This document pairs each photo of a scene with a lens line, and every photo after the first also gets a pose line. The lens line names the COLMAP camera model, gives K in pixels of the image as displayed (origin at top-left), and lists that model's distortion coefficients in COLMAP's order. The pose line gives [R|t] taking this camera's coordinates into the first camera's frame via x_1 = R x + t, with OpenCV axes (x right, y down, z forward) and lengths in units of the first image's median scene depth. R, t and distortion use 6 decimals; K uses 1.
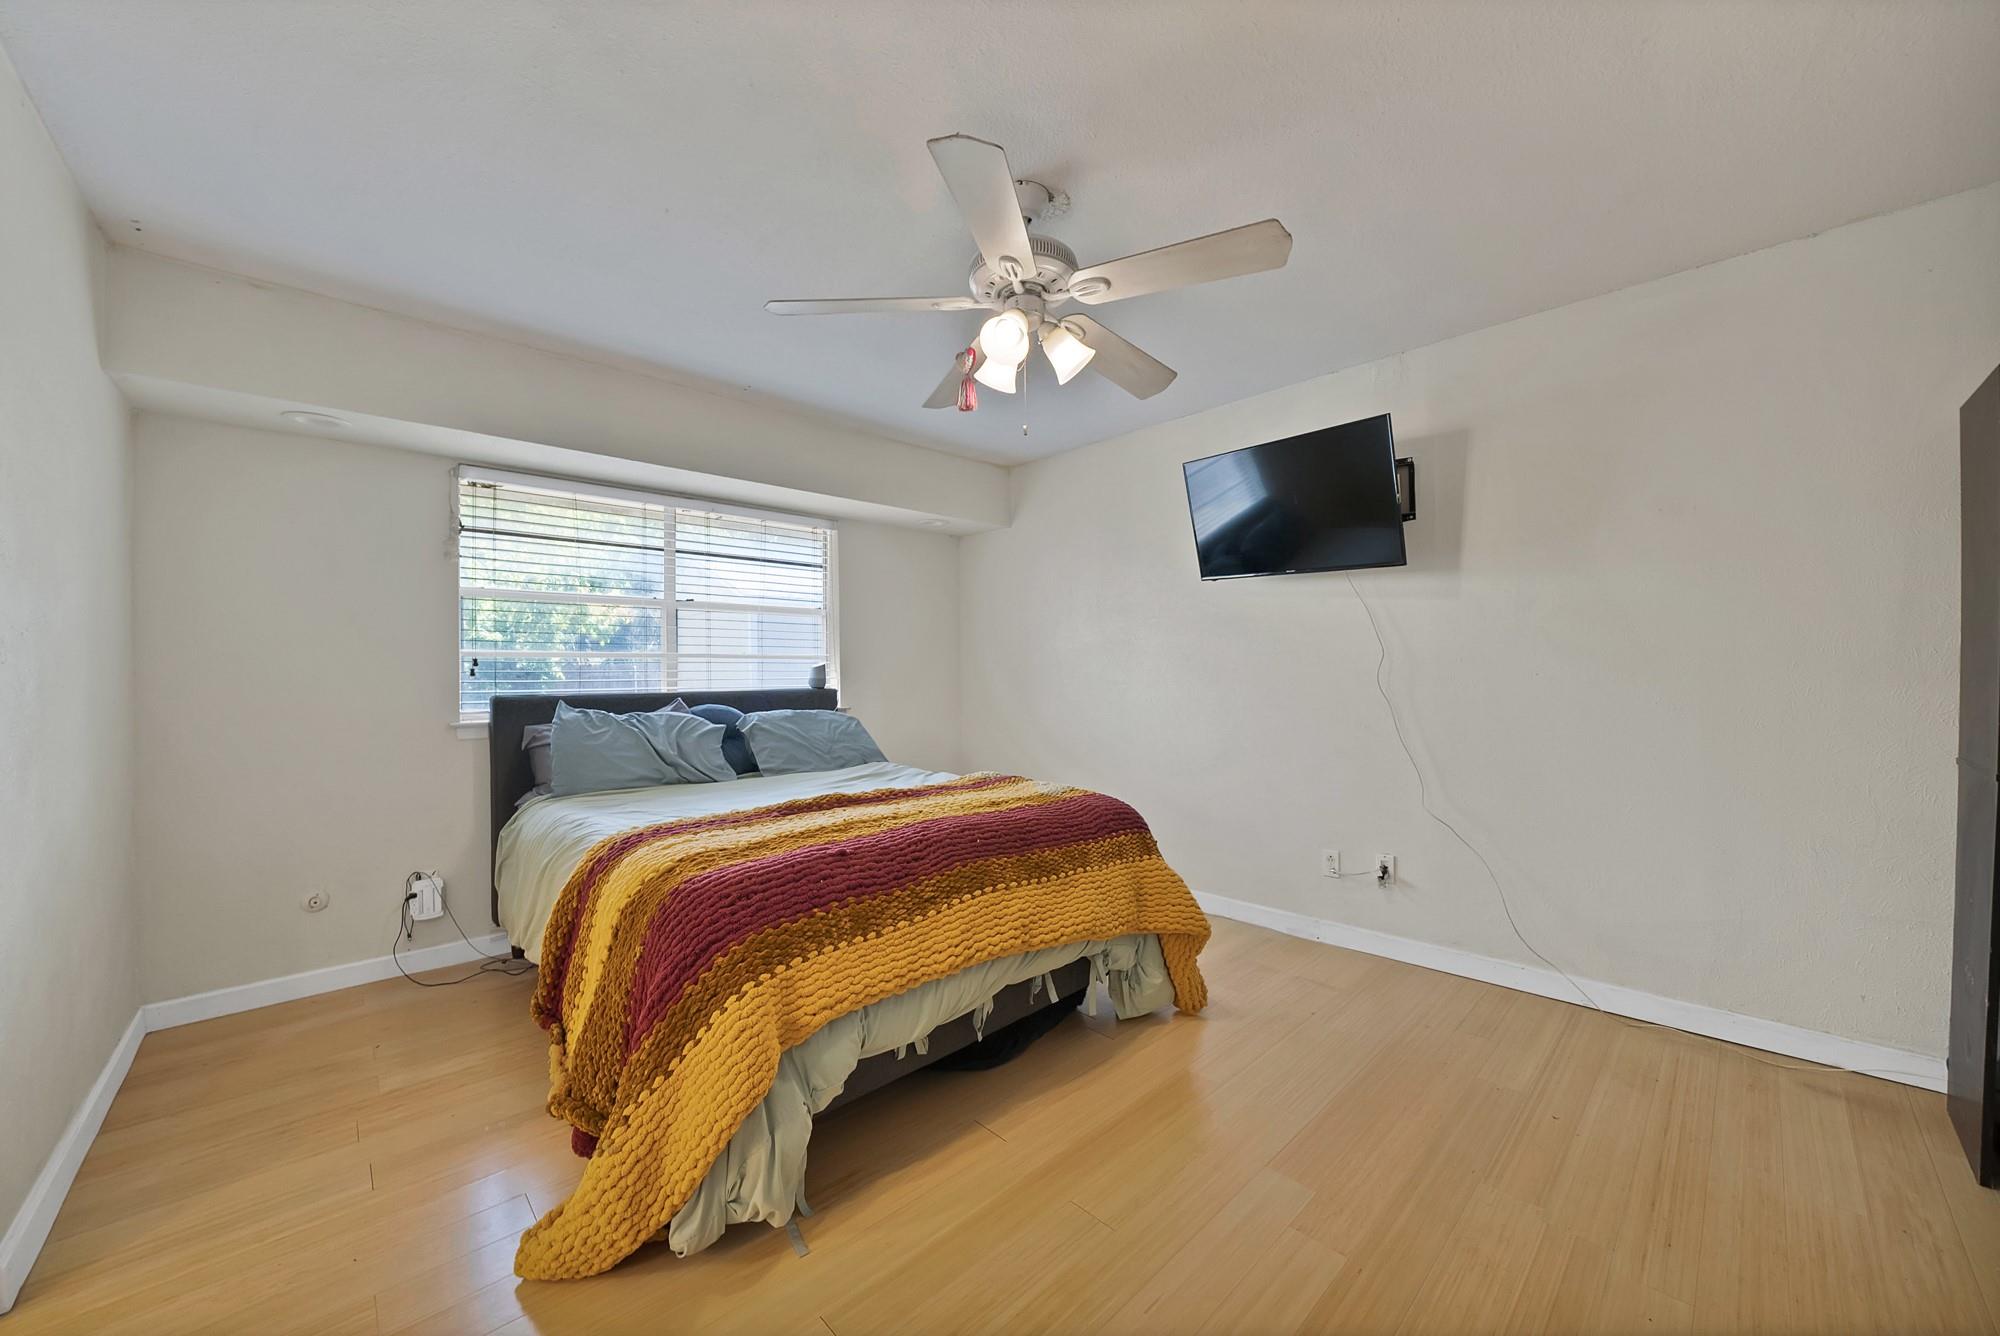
lens RADIAL K [[731.1, 0, 1004.6], [0, 731.1, 672.6], [0, 0, 1]] dist [-0.017695, 0.000566]
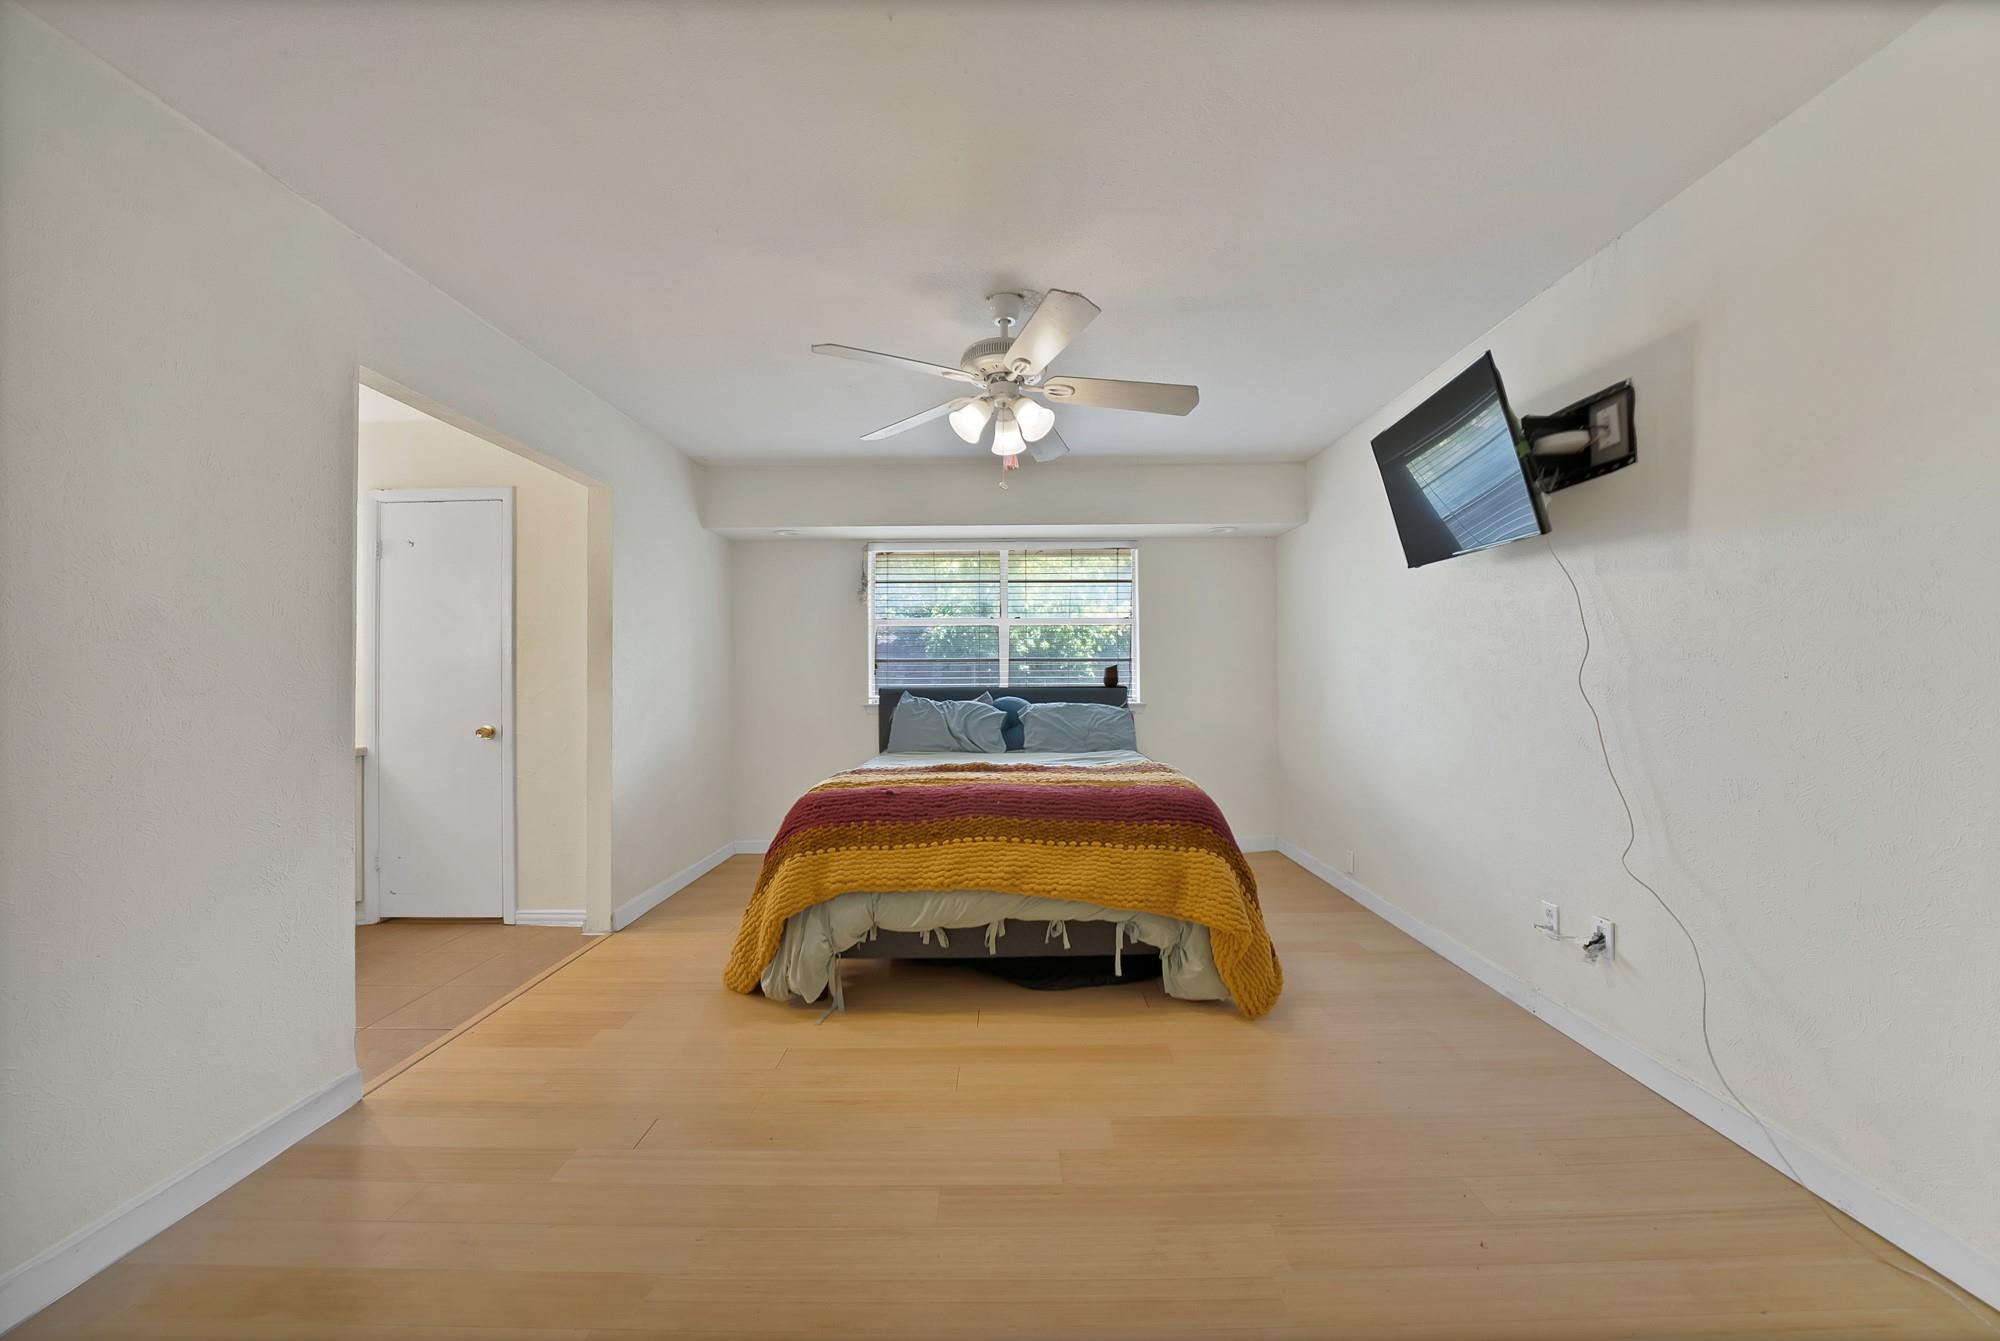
lens RADIAL K [[731.1, 0, 1017.1], [0, 731.1, 668.4], [0, 0, 1]] dist [-0.017695, 0.000566]
pose [[0.723311, -0.003030, -0.690516, 0.617712], [-0.000922, 0.999985, -0.005354, -0.000919], [0.690522, 0.004510, 0.723297, 0.055539]]
